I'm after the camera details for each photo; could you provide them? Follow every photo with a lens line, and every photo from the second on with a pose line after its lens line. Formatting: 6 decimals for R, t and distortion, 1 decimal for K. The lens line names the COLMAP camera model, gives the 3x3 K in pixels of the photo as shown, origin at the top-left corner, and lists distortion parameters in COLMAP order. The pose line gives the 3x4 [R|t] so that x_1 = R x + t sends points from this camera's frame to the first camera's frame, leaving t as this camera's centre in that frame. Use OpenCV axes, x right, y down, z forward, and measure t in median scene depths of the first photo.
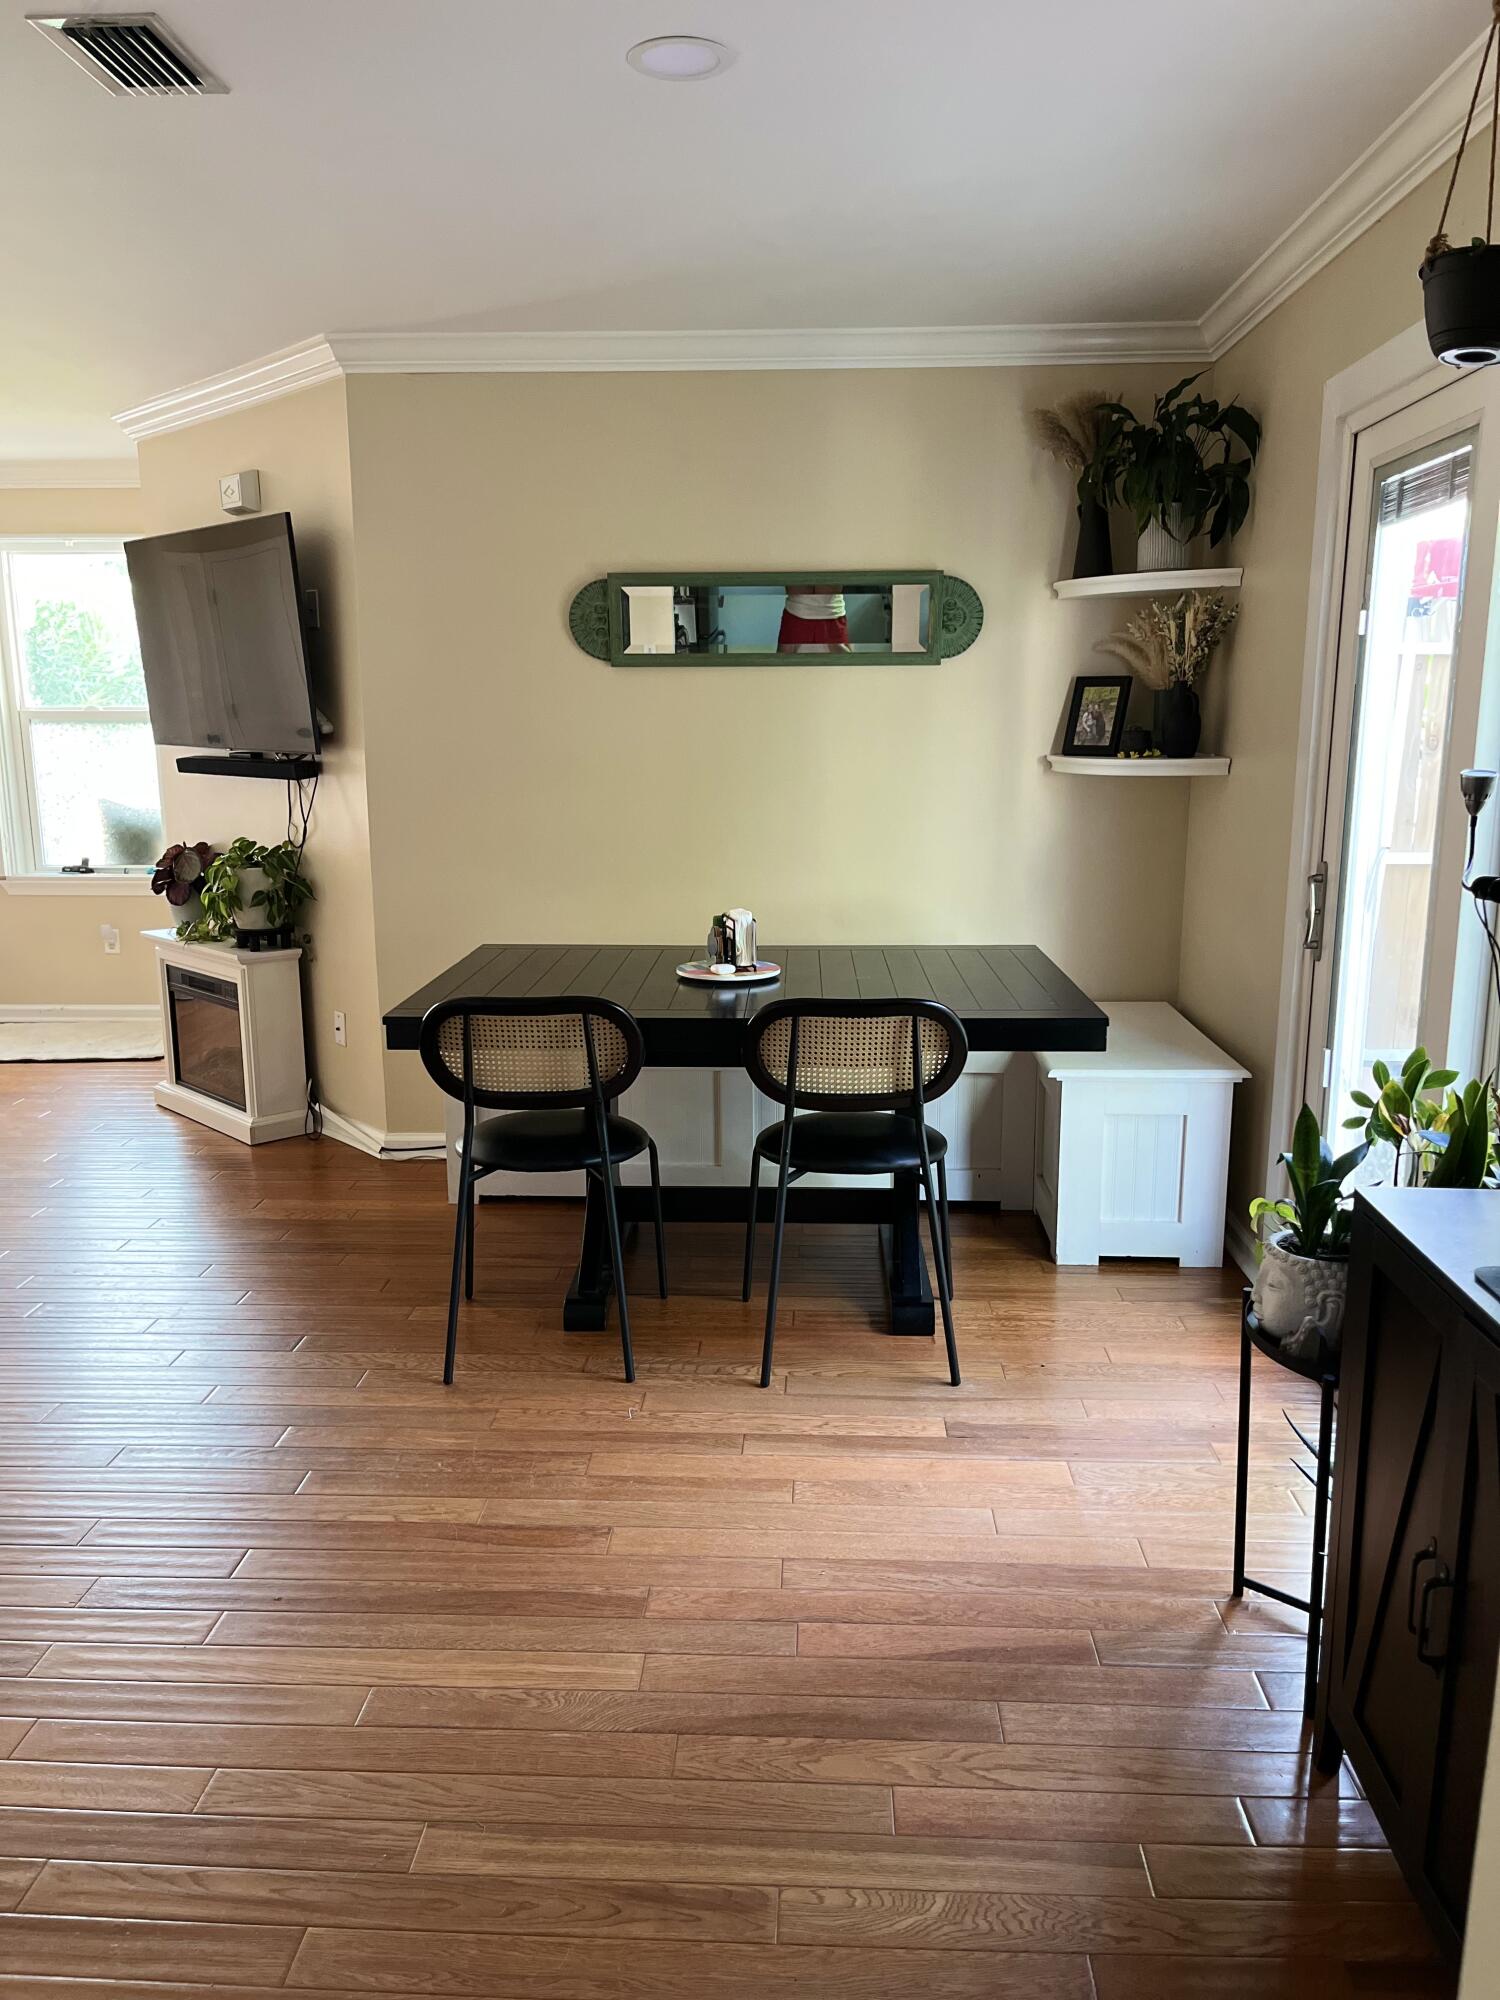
lens RADIAL K [[1509.3, 0, 759.6], [0, 1509.3, 1013.4], [0, 0, 1]] dist [0.051829, -0.072023]
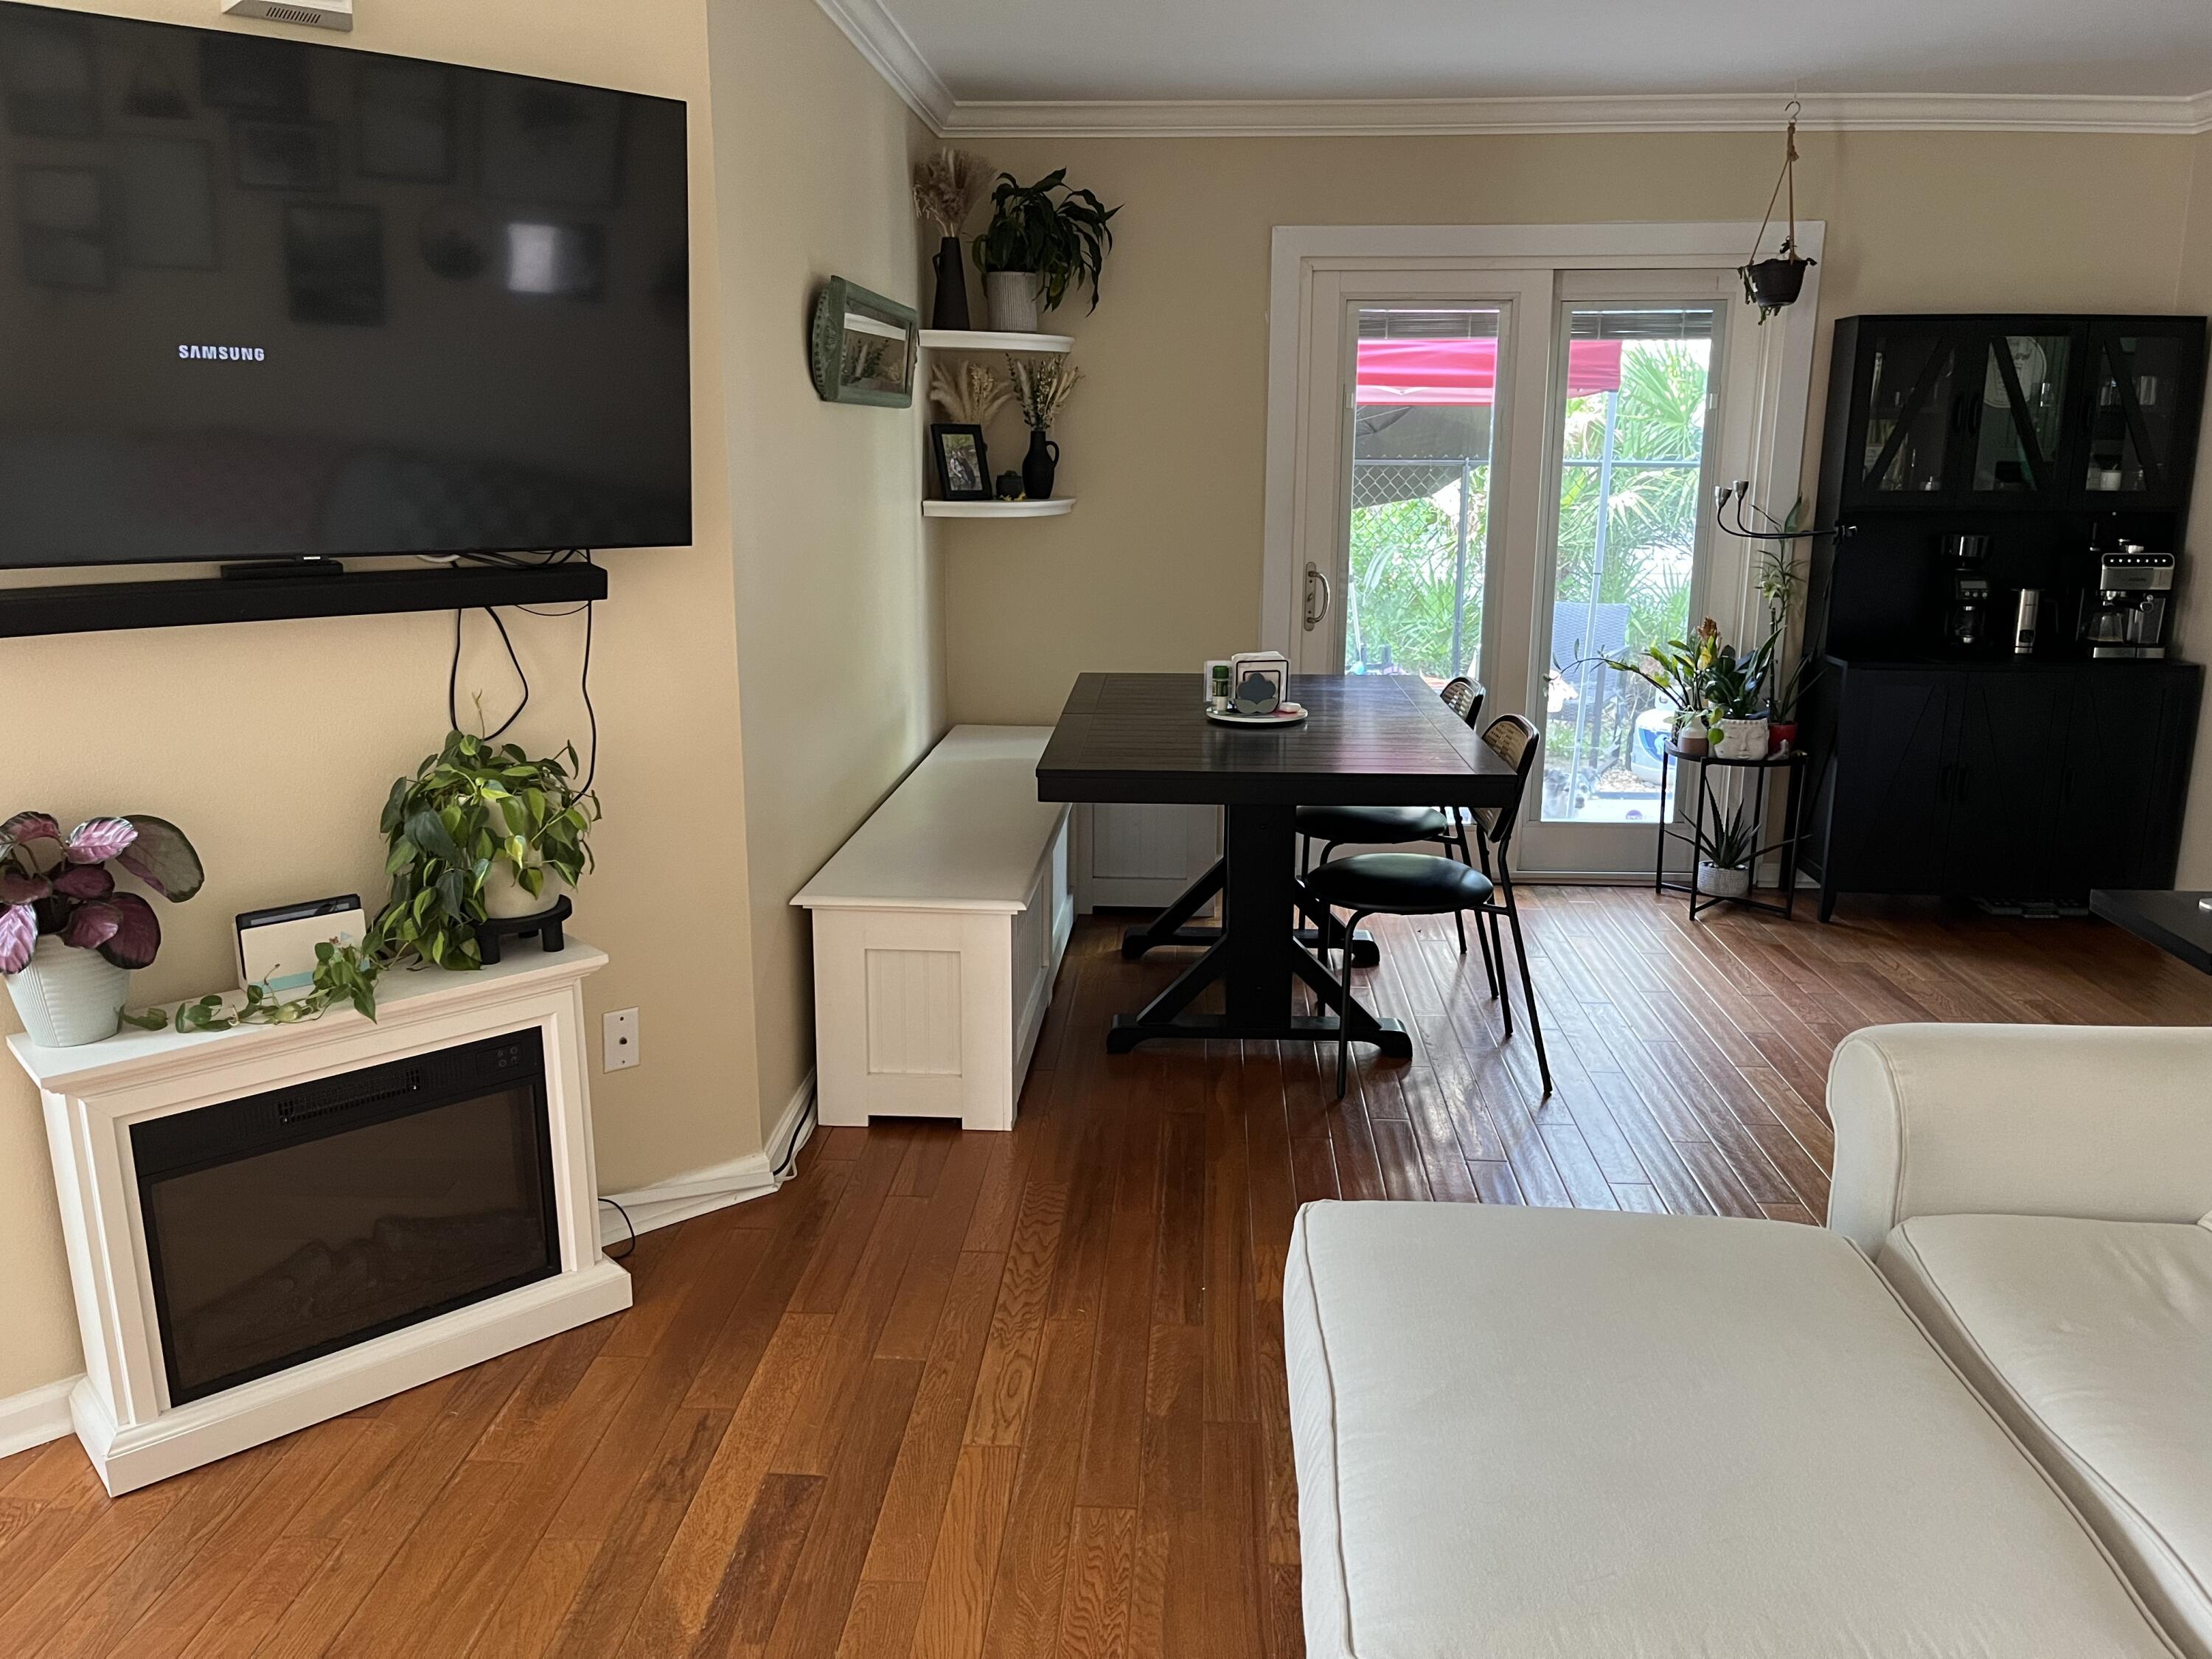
lens RADIAL K [[1669.3, 0, 1106.0], [0, 1669.3, 829.5], [0, 0, 1]] dist [0.051829, -0.072023]
pose [[0.014149, -0.226987, 0.973795, -1.009075], [0.196559, 0.955521, 0.219871, -0.196251], [-0.980390, 0.188297, 0.058136, 0.918572]]
